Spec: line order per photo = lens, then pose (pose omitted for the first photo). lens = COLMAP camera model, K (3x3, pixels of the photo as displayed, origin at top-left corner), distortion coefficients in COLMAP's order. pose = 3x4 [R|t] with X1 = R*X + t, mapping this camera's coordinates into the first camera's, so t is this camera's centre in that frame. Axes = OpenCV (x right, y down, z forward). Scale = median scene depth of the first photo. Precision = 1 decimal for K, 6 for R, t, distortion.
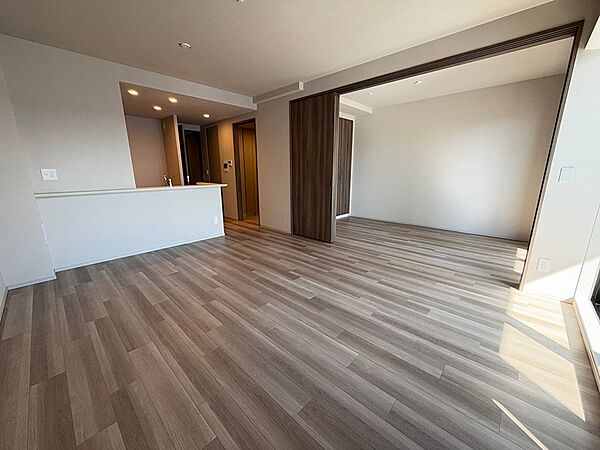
lens RADIAL K [[240.3, 0, 300.0], [0, 240.3, 225.0], [0, 0, 1]] dist [0.000167, -0.000030]
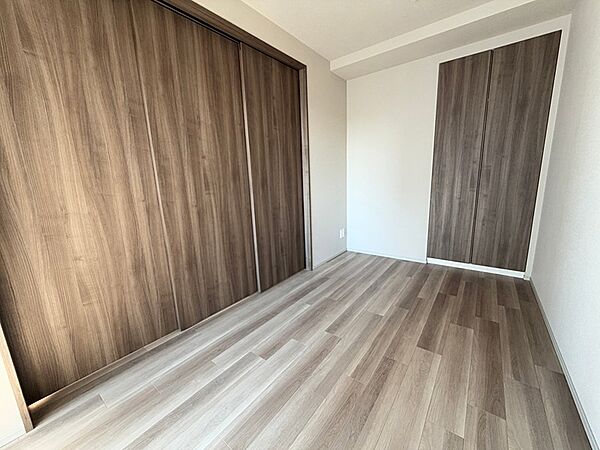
lens RADIAL K [[240.3, 0, 300.0], [0, 240.3, 225.0], [0, 0, 1]] dist [0.000167, -0.000030]
pose [[0.100611, 0.193664, -0.975895, 0.783735], [-0.185153, 0.967383, 0.172886, -0.180501], [0.977546, 0.163295, 0.133187, 0.805561]]
